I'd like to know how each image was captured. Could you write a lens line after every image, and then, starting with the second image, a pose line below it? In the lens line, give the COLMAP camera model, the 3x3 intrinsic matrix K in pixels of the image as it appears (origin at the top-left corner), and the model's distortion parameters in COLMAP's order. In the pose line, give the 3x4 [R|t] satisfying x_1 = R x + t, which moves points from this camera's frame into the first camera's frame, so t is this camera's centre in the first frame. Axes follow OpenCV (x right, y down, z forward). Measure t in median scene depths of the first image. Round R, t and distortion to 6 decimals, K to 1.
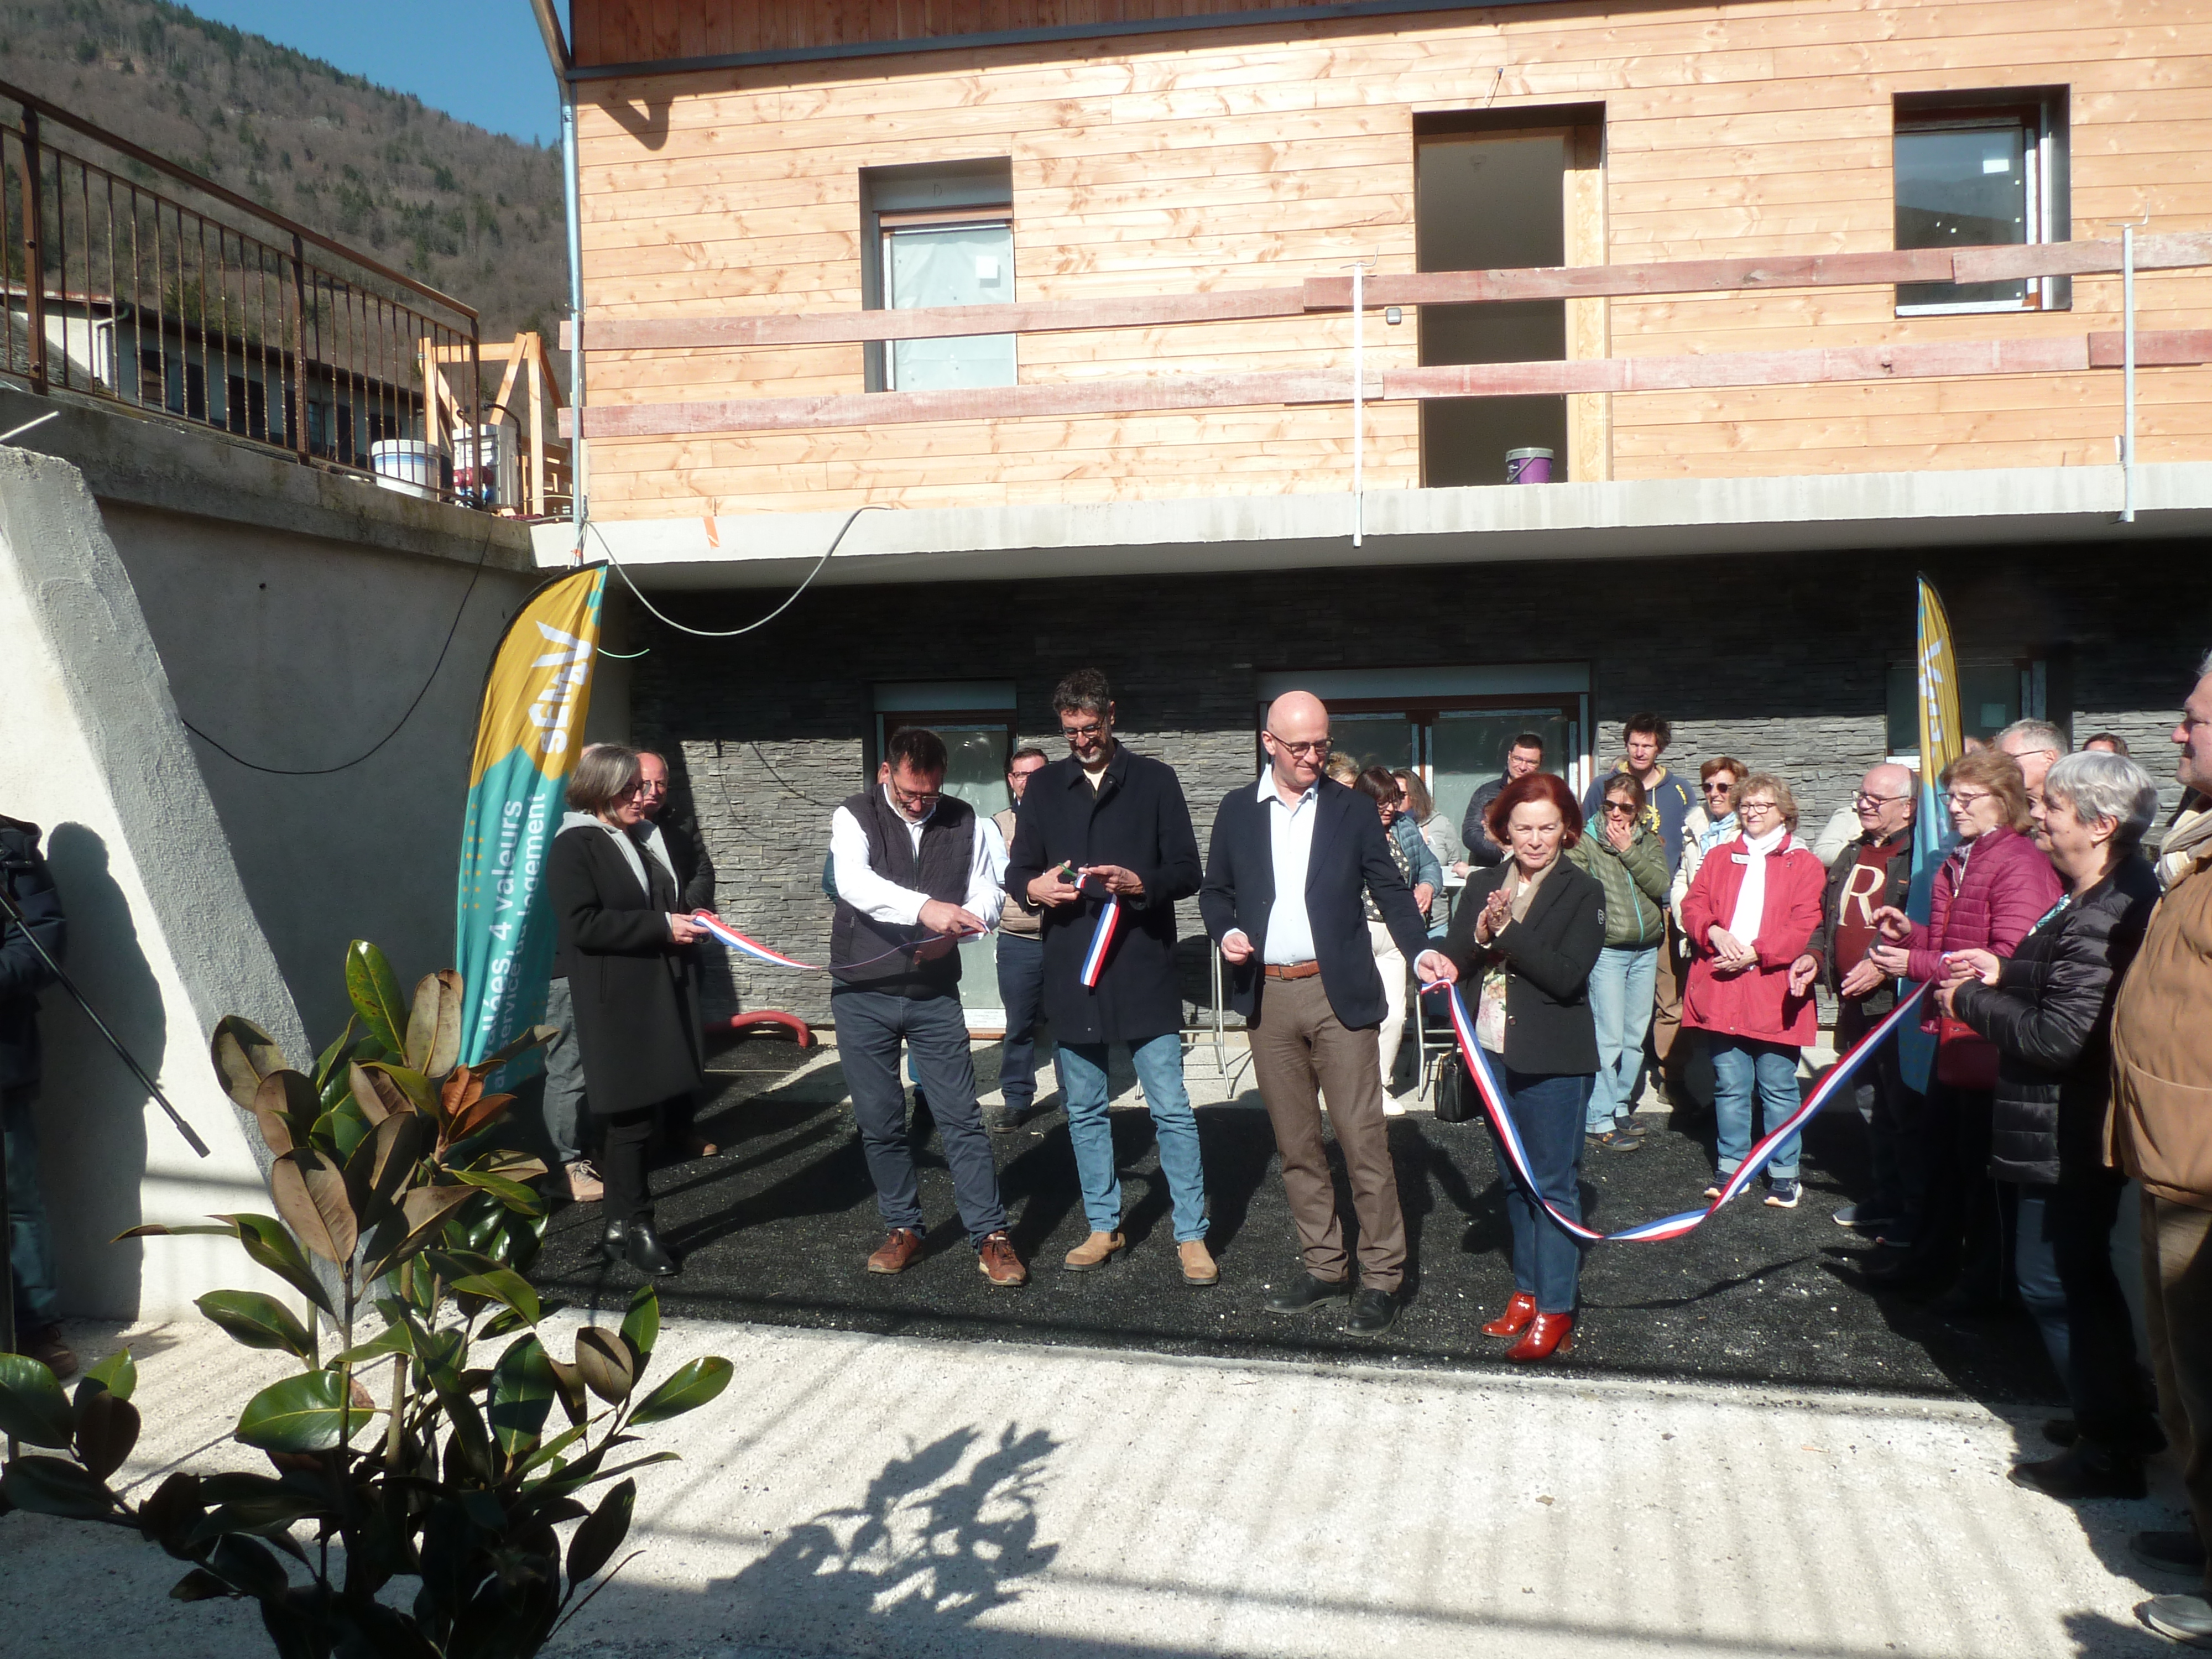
lens RADIAL K [[1653.1, 0, 1106.0], [0, 1653.1, 829.5], [0, 0, 1]] dist [-0.040005, 0.002781]
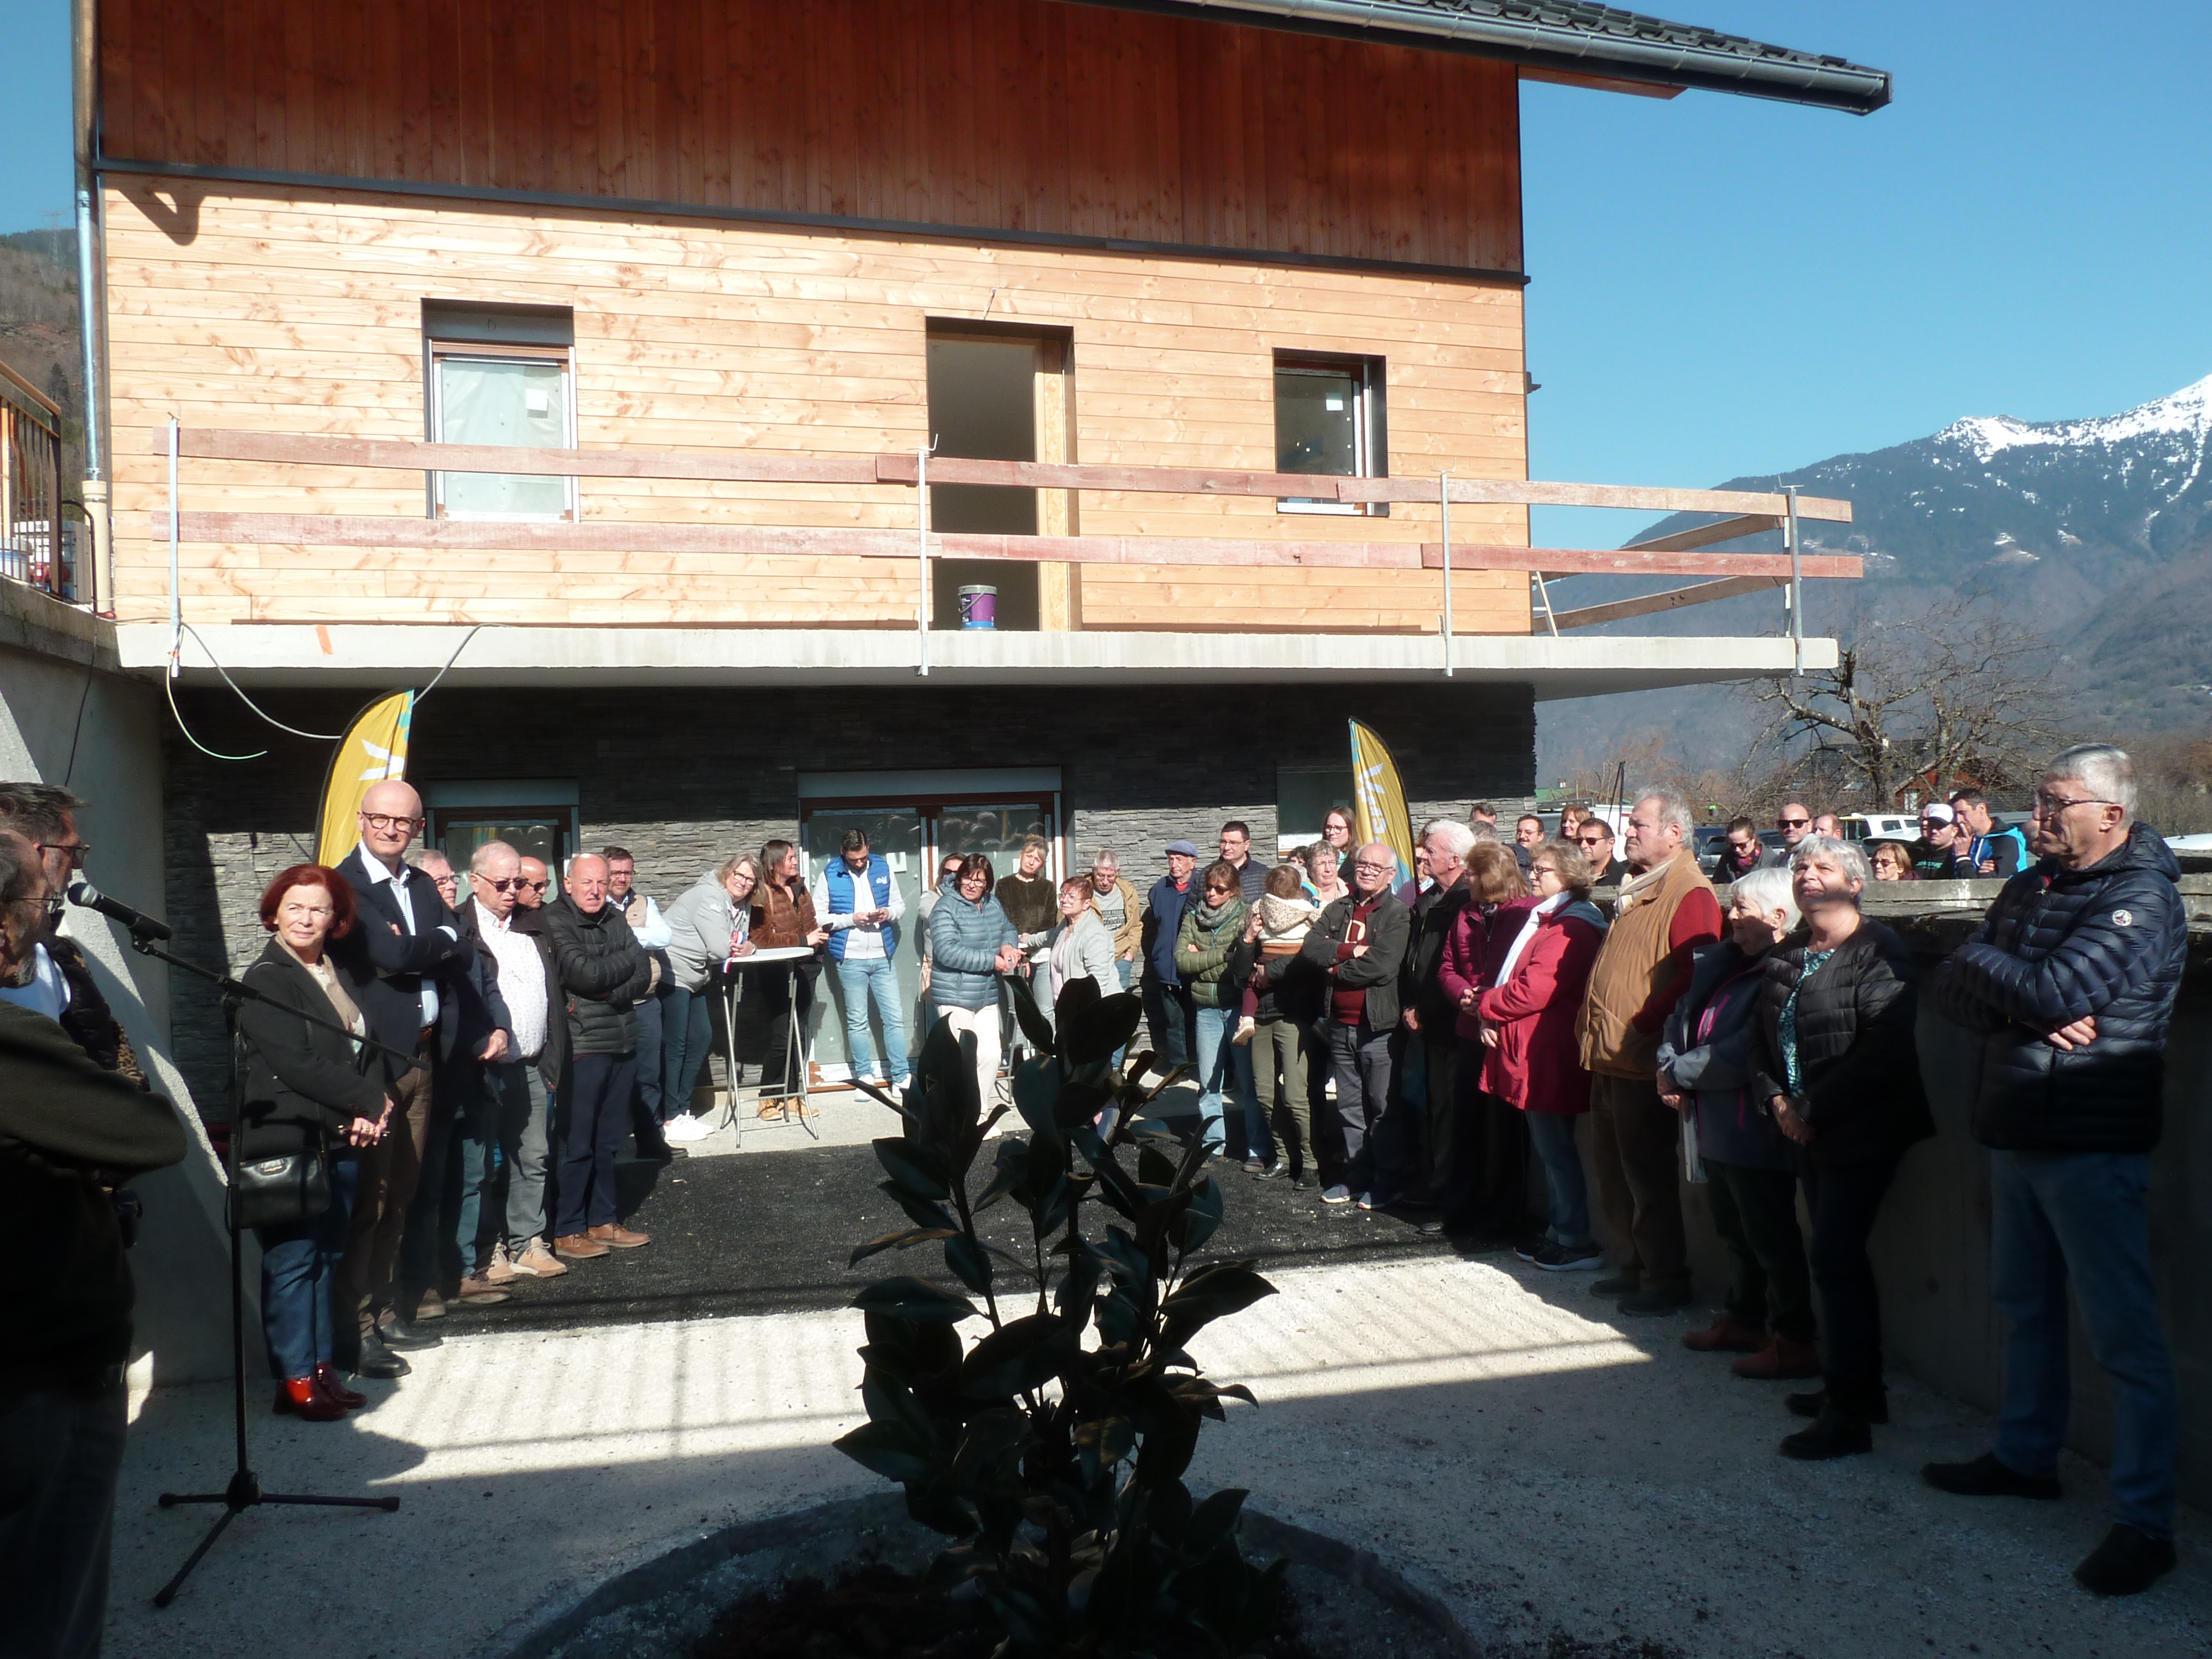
lens RADIAL K [[1653.1, 0, 1106.0], [0, 1653.1, 829.5], [0, 0, 1]] dist [-0.040005, 0.002781]
pose [[0.897152, -0.008508, 0.441641, -0.231997], [0.029196, 0.998770, -0.040067, -0.003473], [-0.440757, 0.048840, 0.896297, -0.134165]]
